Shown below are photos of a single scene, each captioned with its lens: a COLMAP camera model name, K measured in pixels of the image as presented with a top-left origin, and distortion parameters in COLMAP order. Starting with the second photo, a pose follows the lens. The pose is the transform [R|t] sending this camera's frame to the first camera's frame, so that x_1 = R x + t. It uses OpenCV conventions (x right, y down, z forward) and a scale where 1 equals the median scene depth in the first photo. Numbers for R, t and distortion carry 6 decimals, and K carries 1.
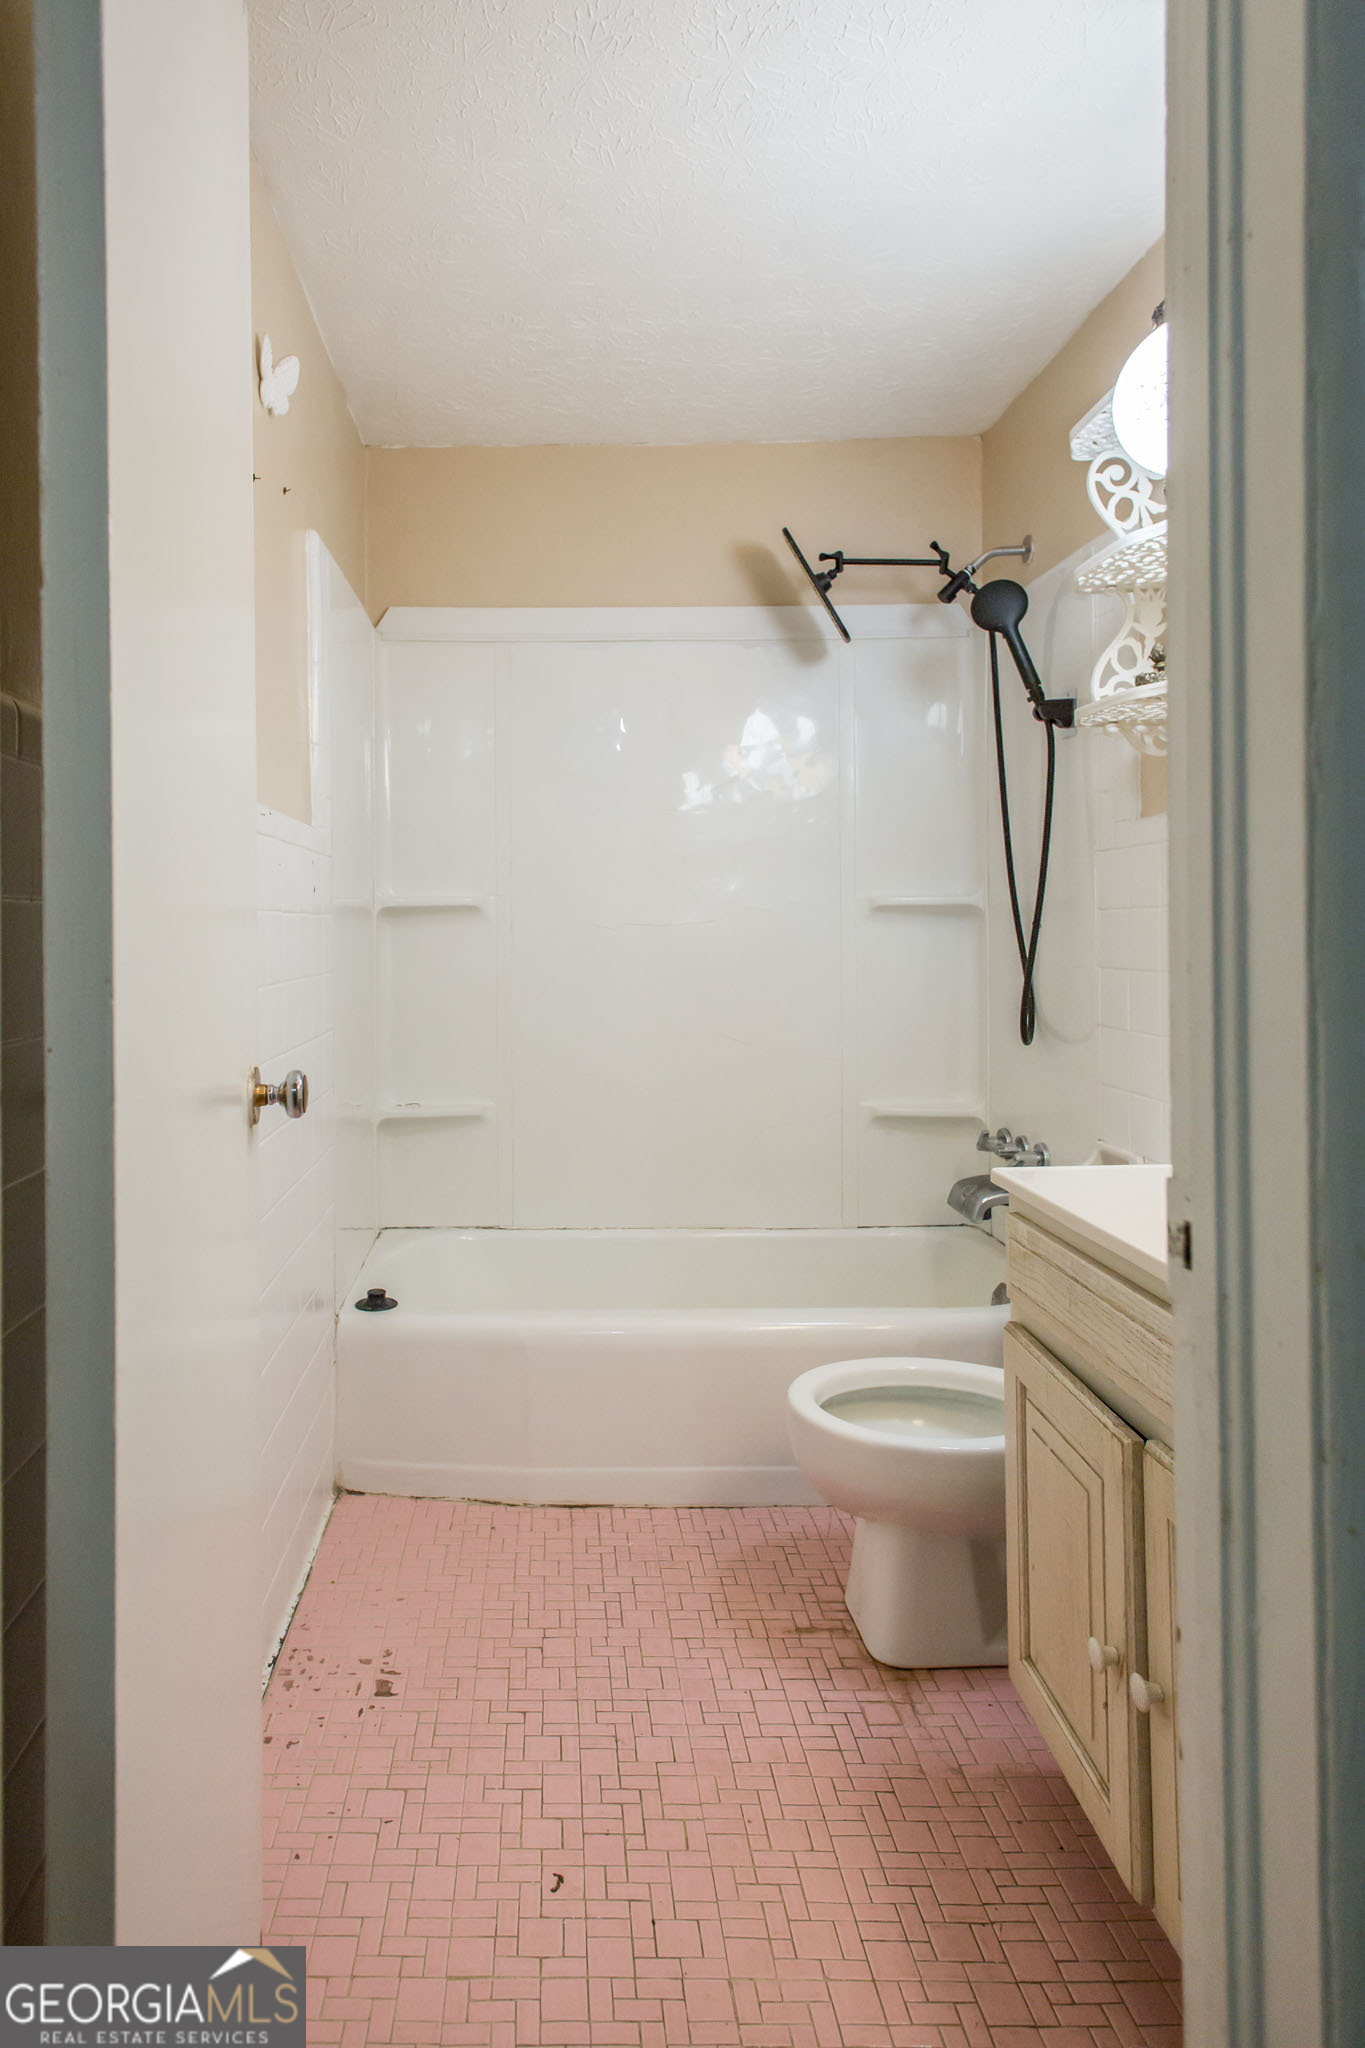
lens RADIAL K [[1149.2, 0, 615.4], [0, 1149.2, 951.9], [0, 0, 1]] dist [0.012879, -0.000515]
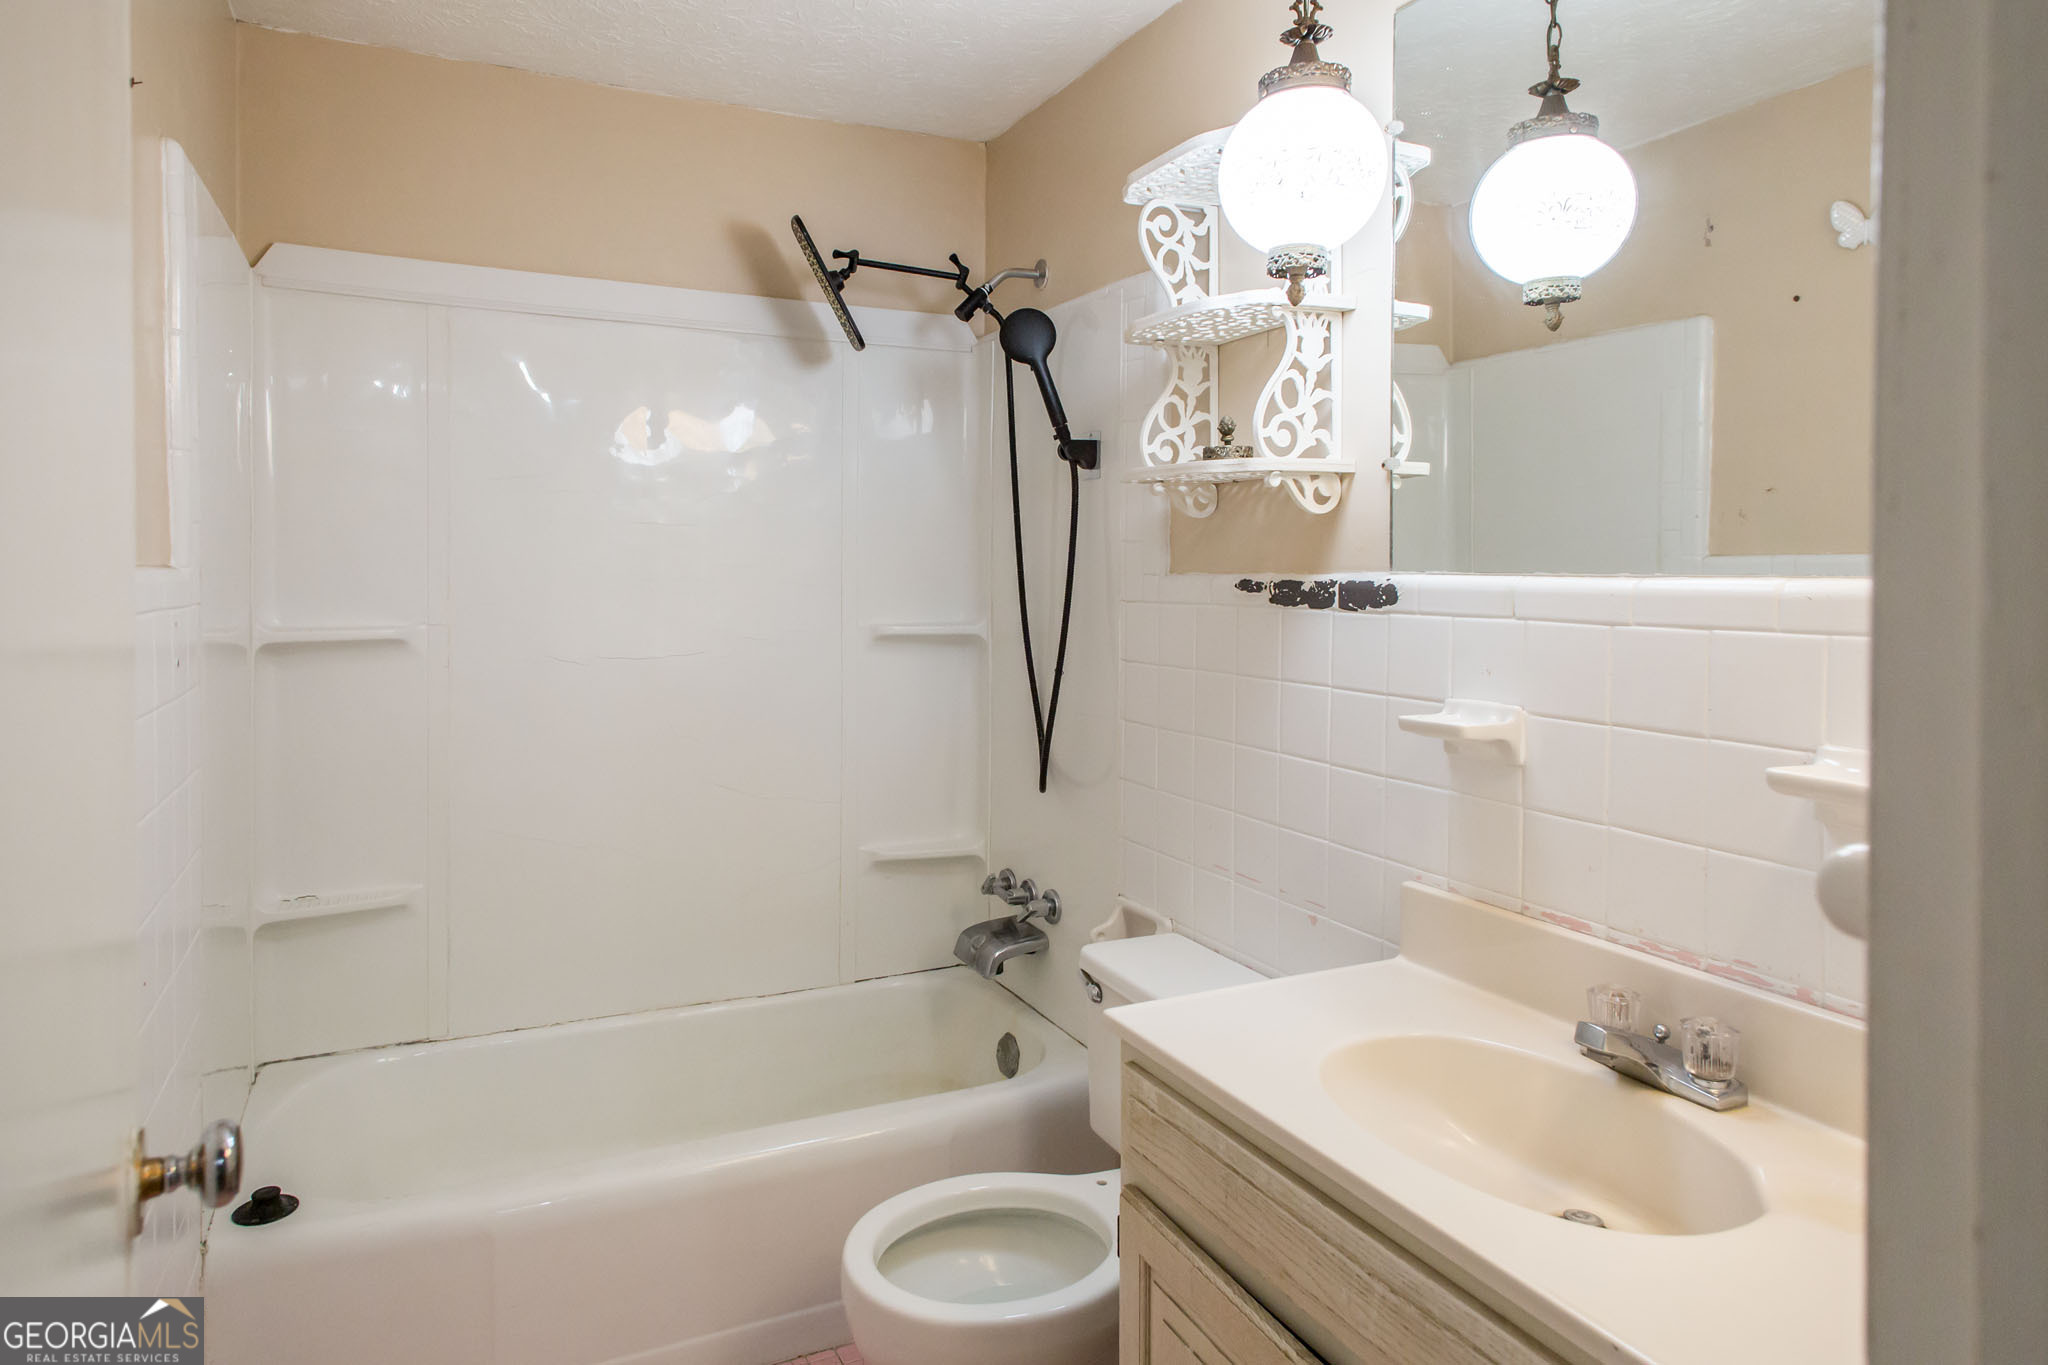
lens RADIAL K [[1196.6, 0, 1027.2], [0, 1196.6, 660.8], [0, 0, 1]] dist [0.010752, 0.001154]
pose [[0.924756, 0.008263, 0.380471, -0.040070], [-0.014571, 0.999800, 0.013703, -0.045946], [-0.380281, -0.018216, 0.924691, 0.082445]]
